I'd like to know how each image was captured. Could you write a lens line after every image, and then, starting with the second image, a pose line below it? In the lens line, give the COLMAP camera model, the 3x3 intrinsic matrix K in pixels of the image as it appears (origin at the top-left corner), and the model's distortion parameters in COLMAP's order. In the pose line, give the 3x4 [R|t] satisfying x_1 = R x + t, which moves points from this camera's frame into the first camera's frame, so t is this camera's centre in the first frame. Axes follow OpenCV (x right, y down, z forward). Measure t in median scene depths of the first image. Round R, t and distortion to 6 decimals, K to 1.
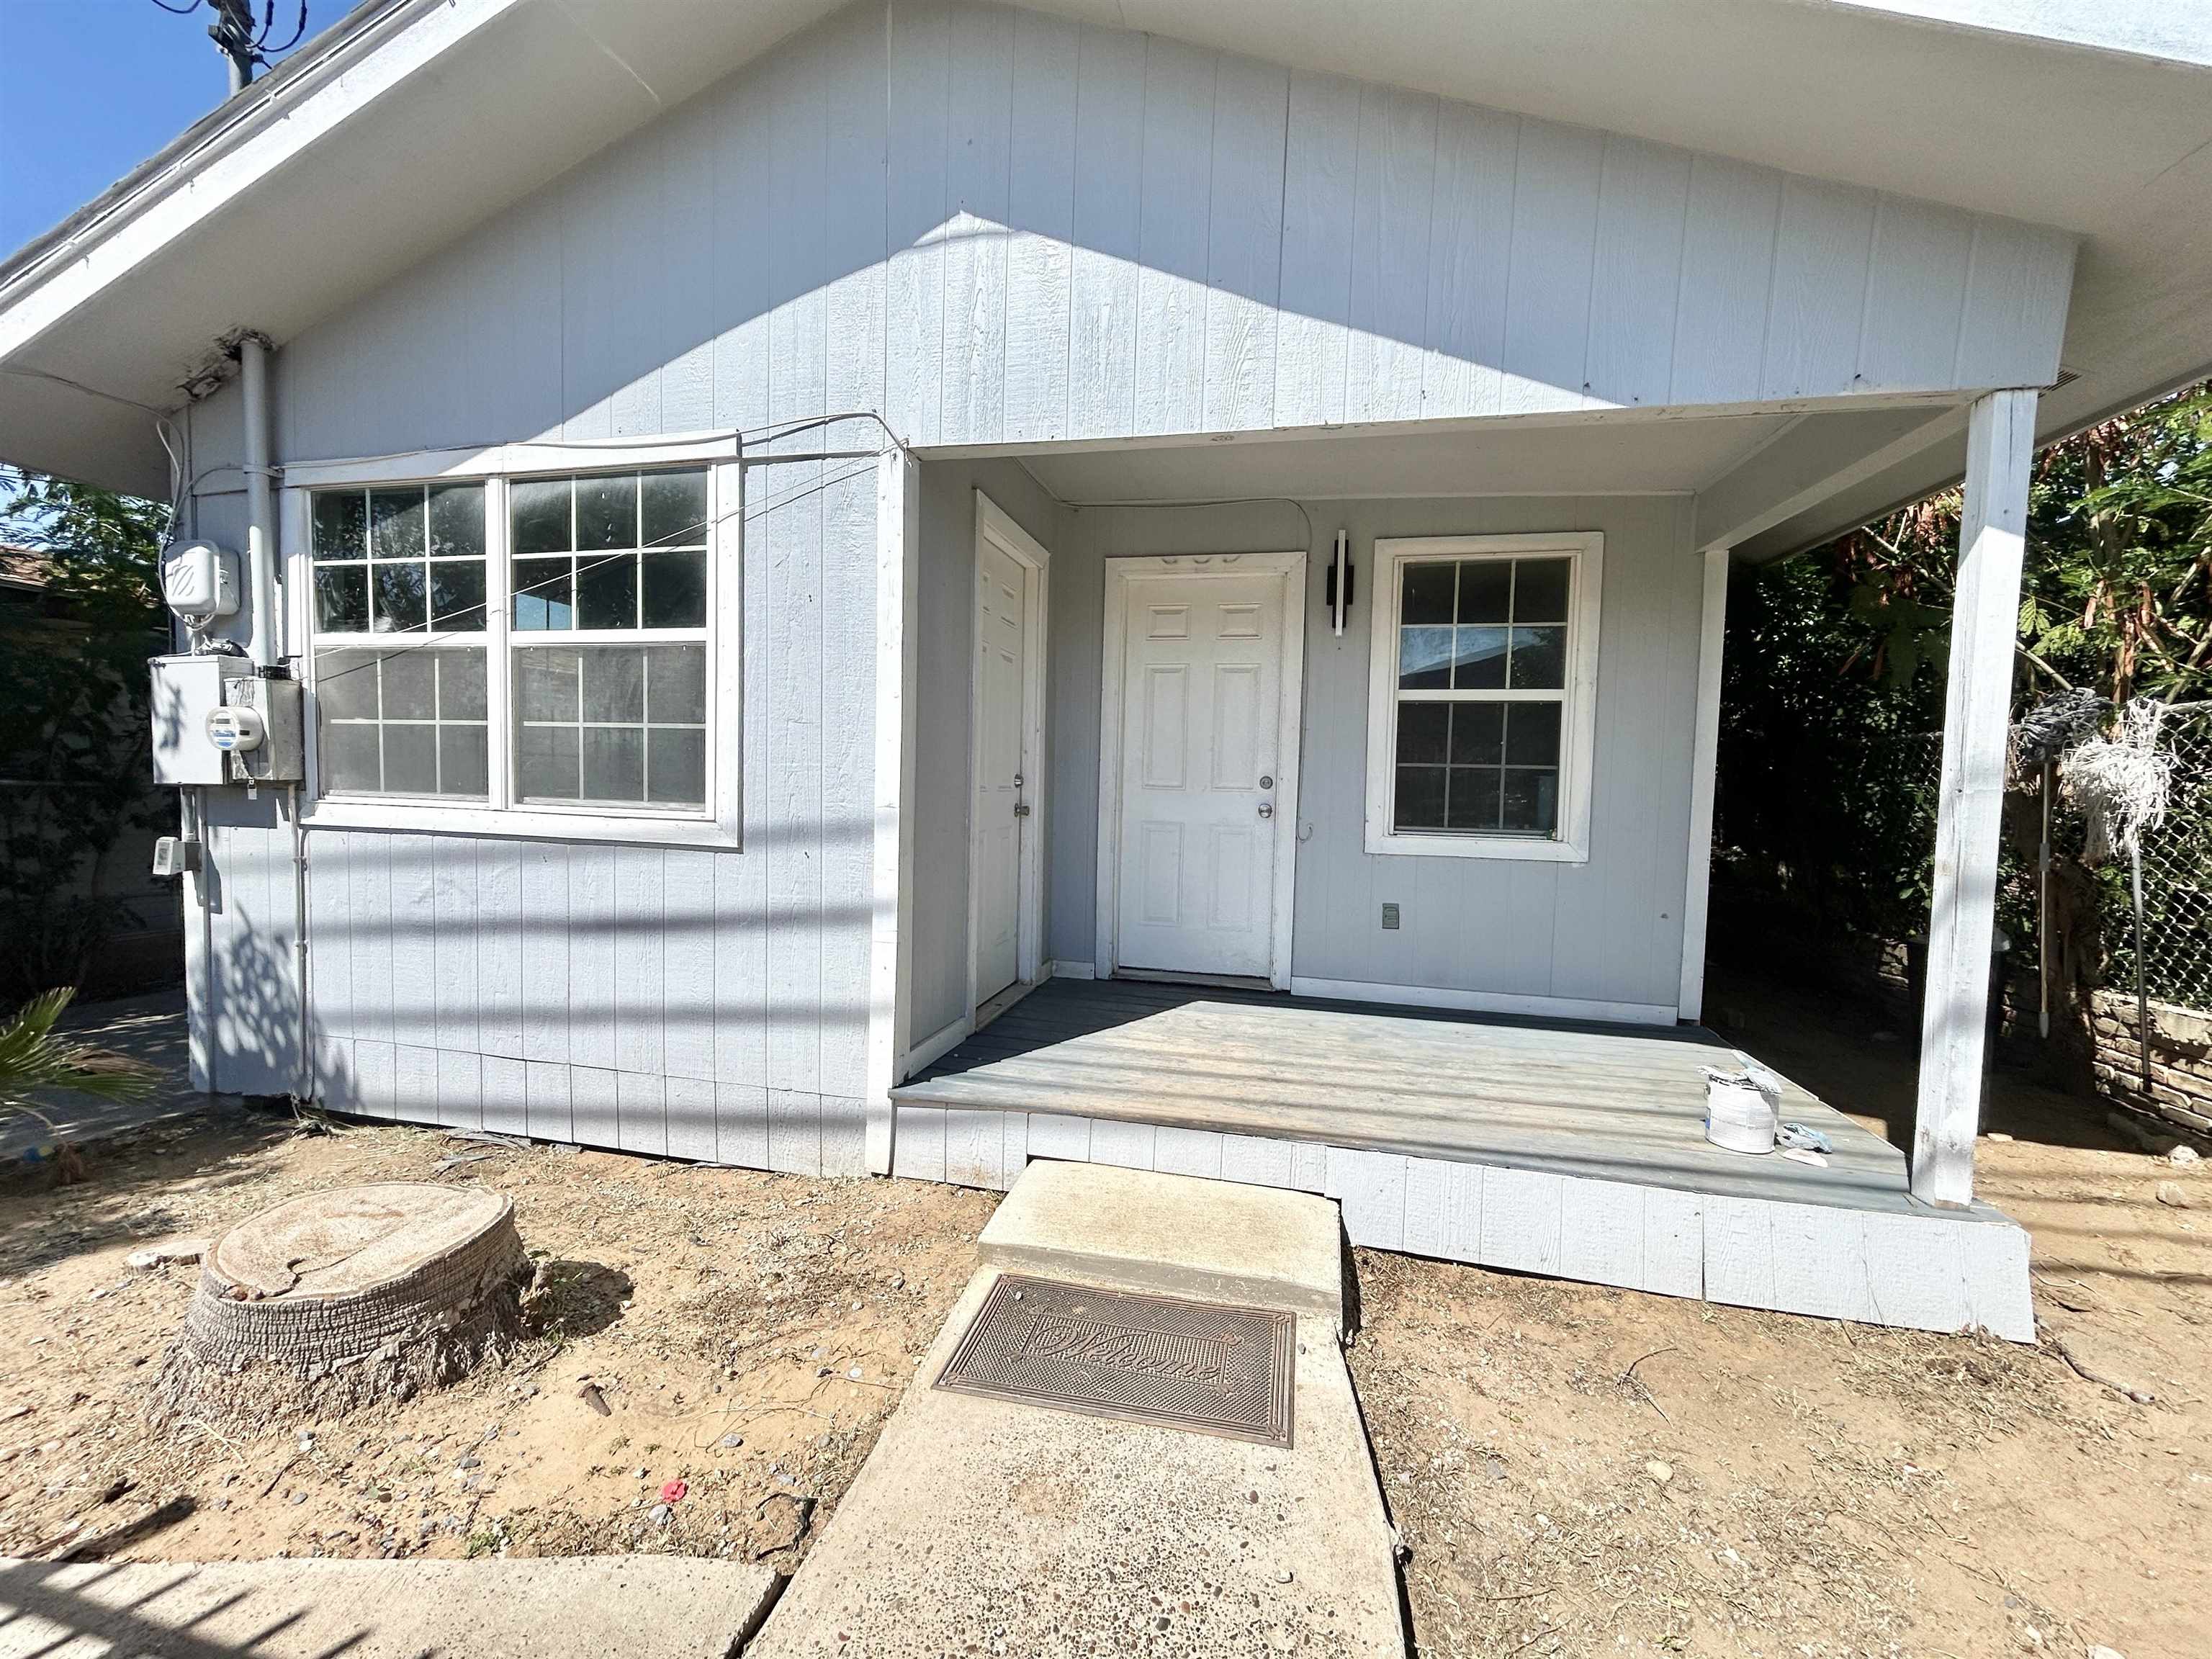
lens RADIAL K [[892.7, 0, 1097.1], [0, 892.7, 826.0], [0, 0, 1]] dist [-0.002467, 0.001192]
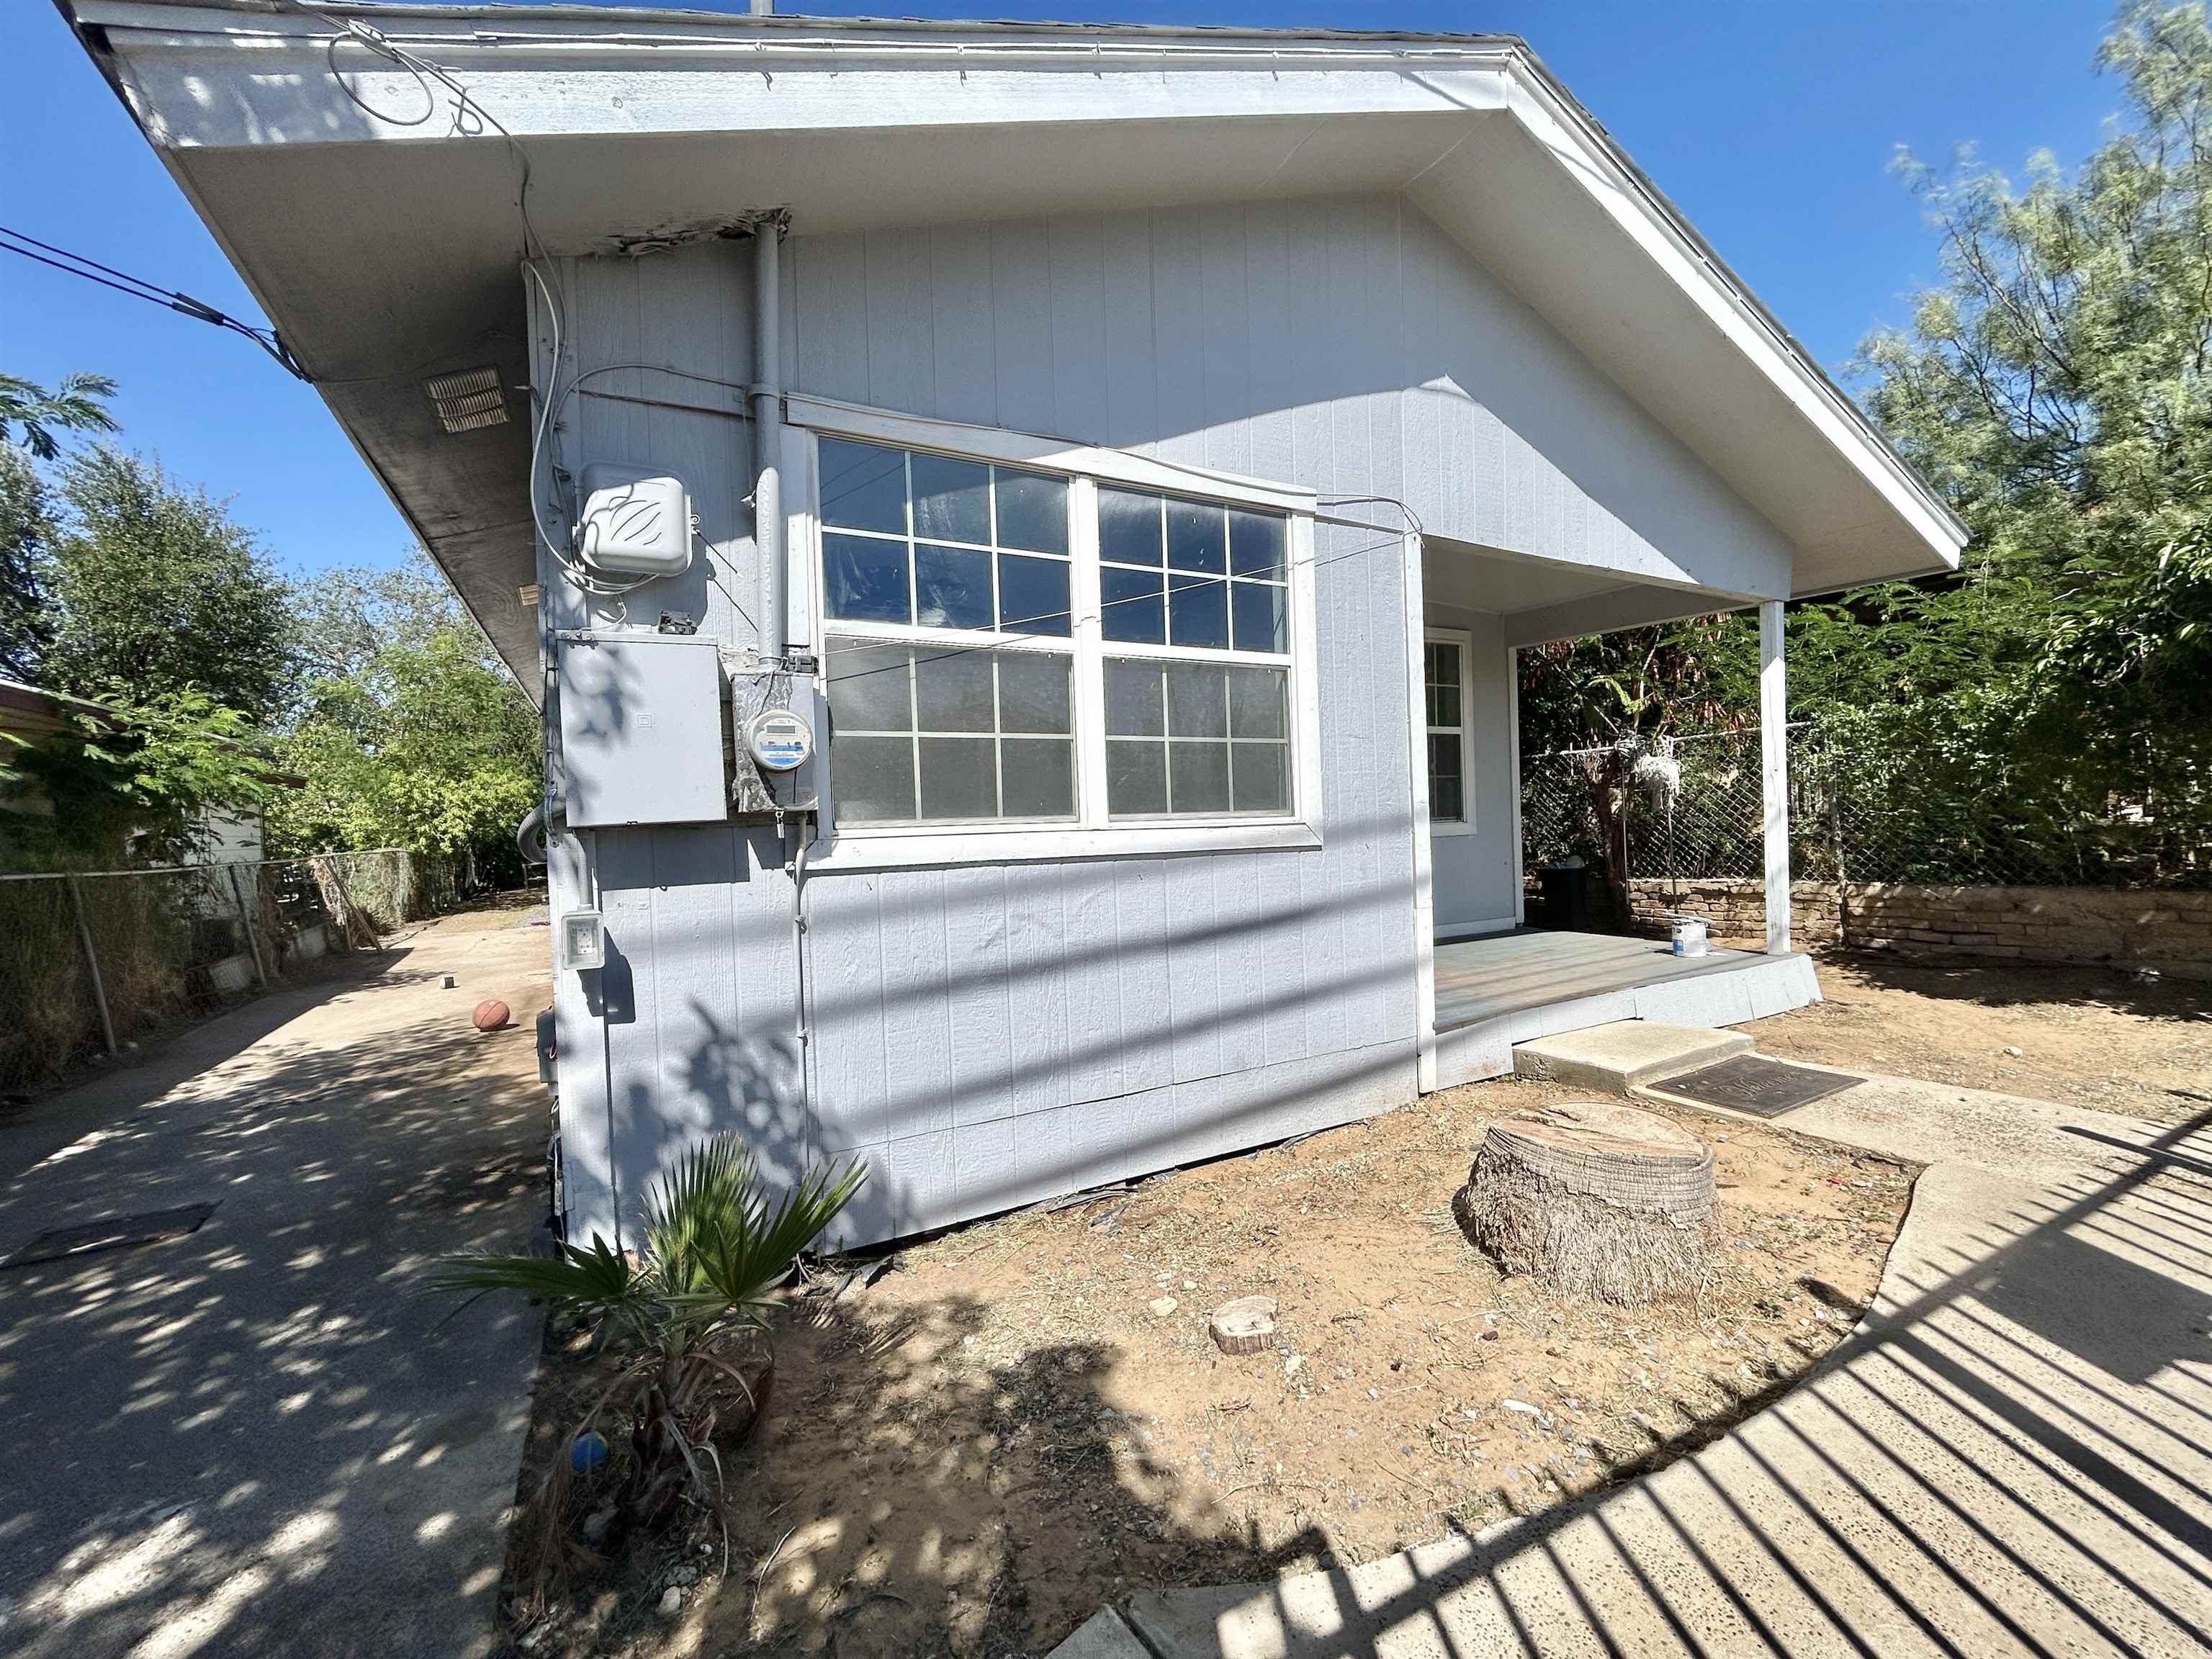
lens RADIAL K [[892.7, 0, 1095.0], [0, 892.7, 828.3], [0, 0, 1]] dist [-0.002467, 0.001192]
pose [[0.750462, -0.054084, 0.658697, -1.302923], [0.087656, 0.995987, -0.018090, -0.002044], [-0.655075, 0.071314, 0.752191, 0.305150]]
